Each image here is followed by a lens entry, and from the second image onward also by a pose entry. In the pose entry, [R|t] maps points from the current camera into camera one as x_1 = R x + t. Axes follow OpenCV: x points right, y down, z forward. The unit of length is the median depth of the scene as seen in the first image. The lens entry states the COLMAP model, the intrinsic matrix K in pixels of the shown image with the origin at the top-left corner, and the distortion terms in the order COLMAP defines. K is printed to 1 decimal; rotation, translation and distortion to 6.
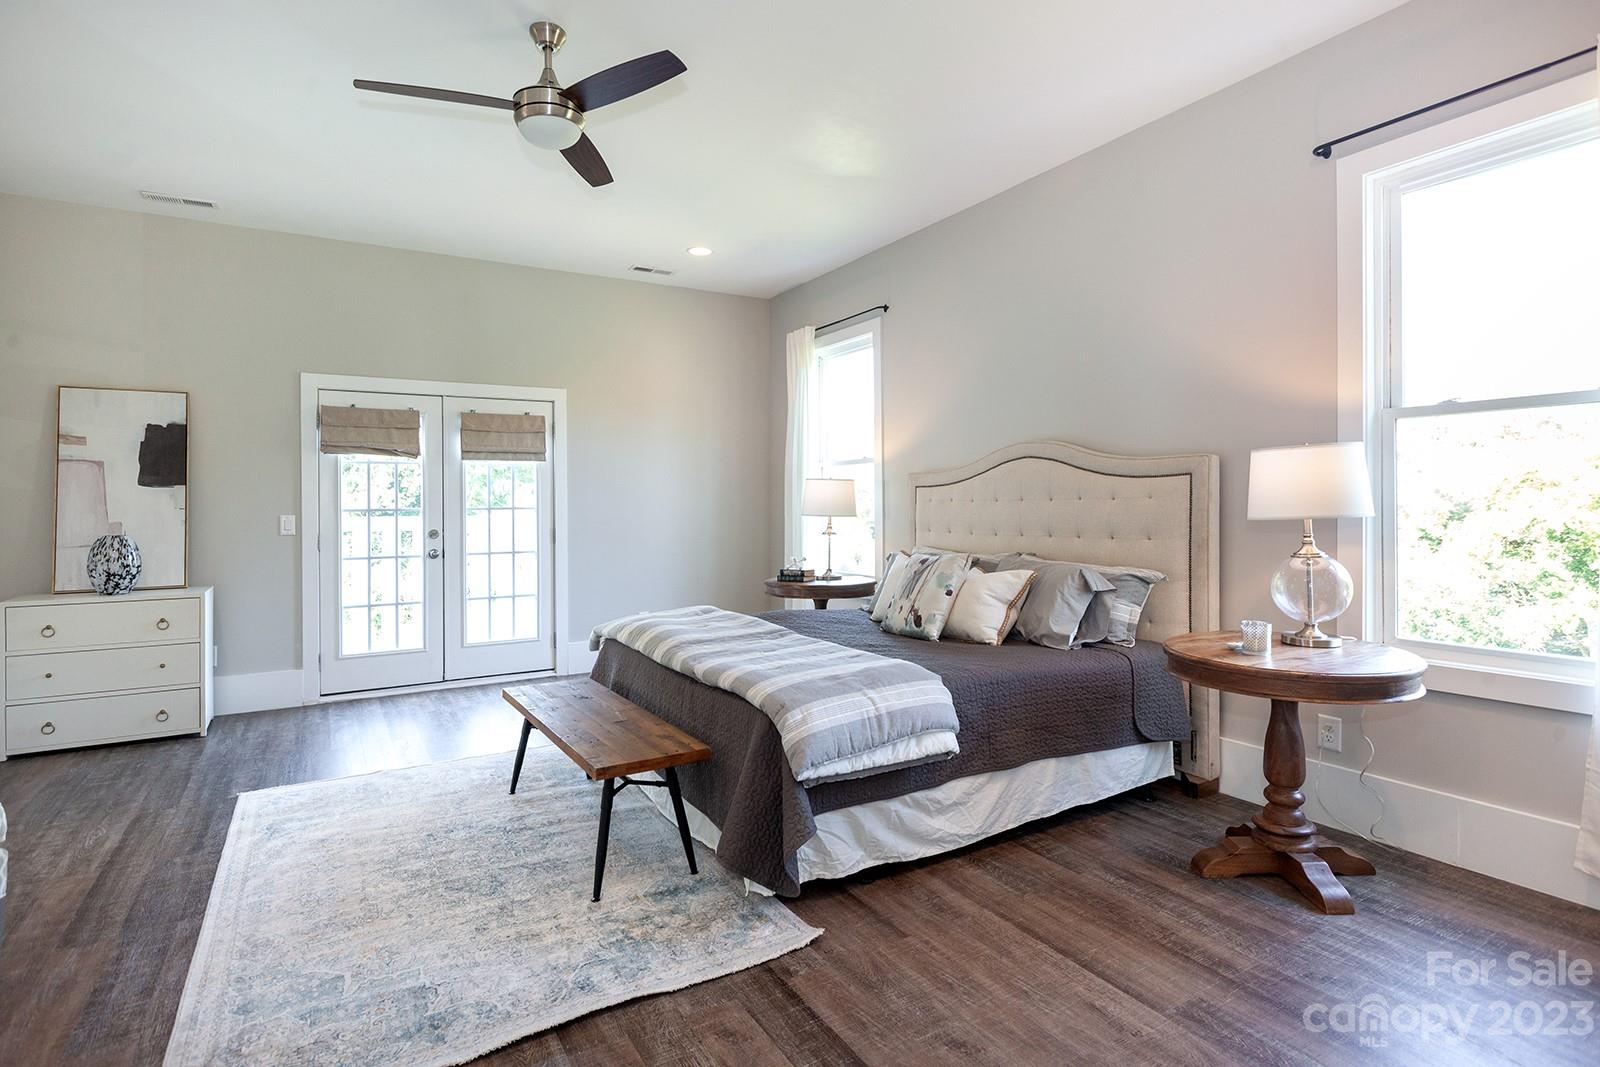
lens RADIAL K [[819.5, 0, 800.6], [0, 819.5, 523.6], [0, 0, 1]] dist [0.000592, 0.000115]
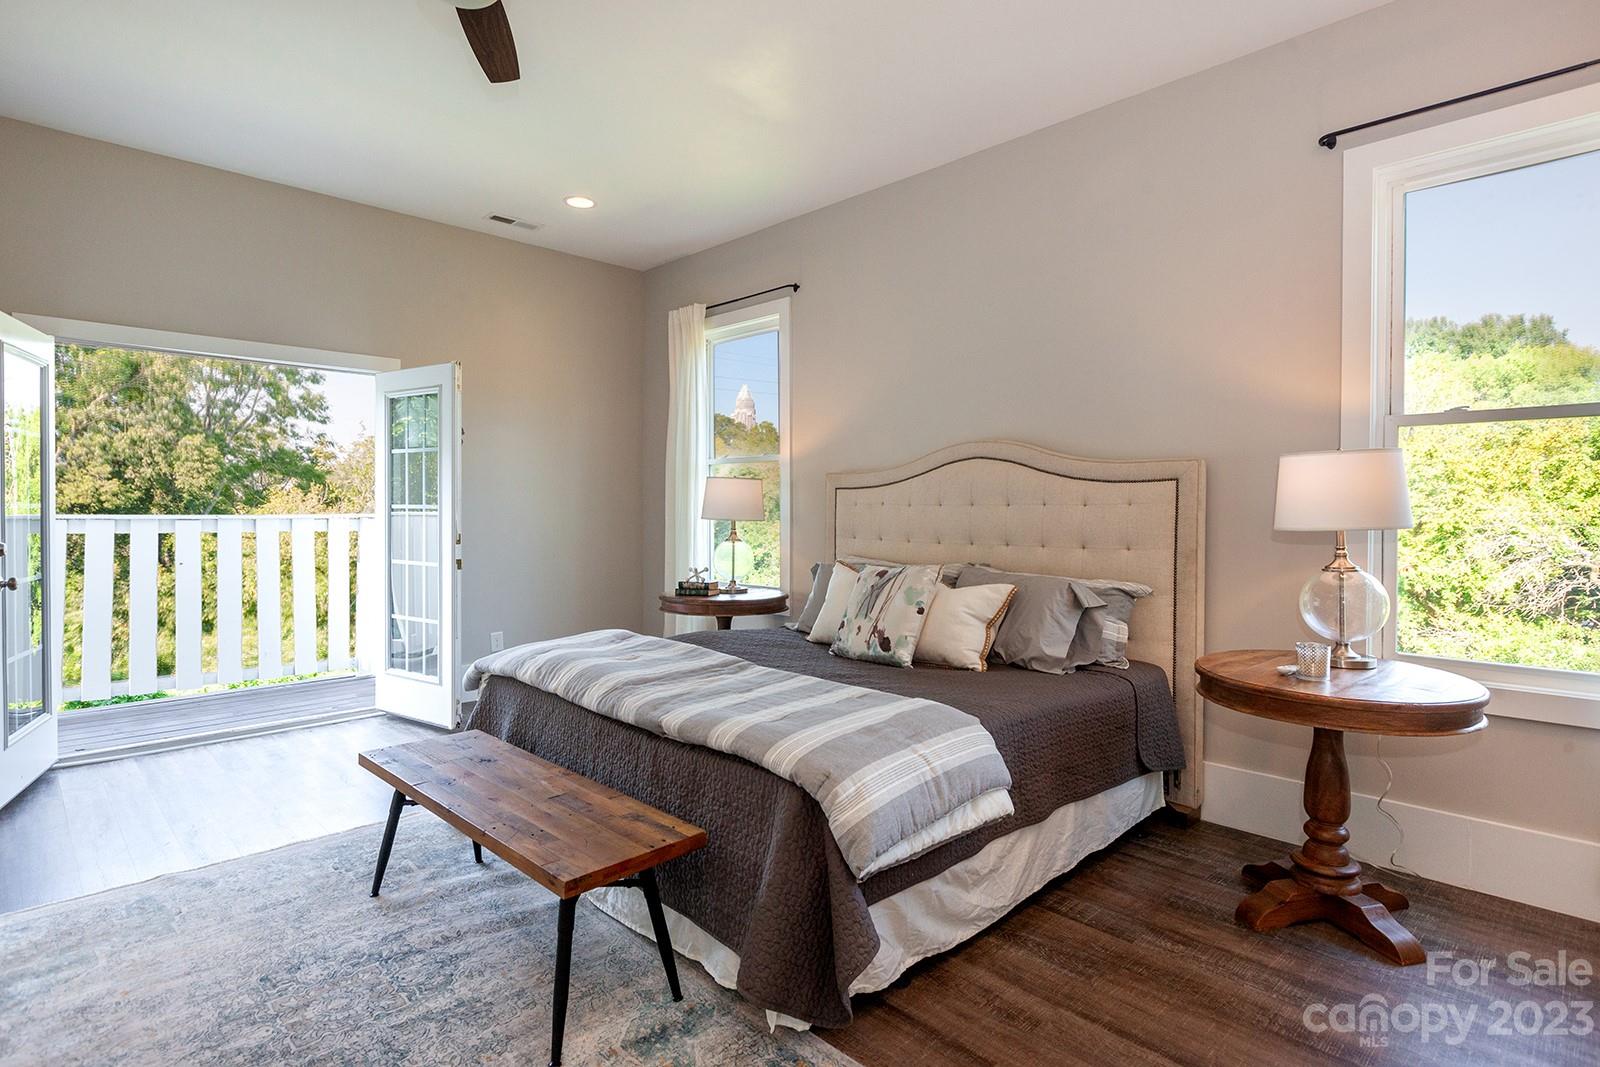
lens RADIAL K [[822.8, 0, 800.0], [0, 822.8, 533.5], [0, 0, 1]] dist [-0.002012, -0.001142]
pose [[0.970968, 0.006646, 0.239115, -0.185084], [-0.008439, 0.999943, 0.006476, -0.002179], [-0.239059, -0.008306, 0.970970, 0.229069]]
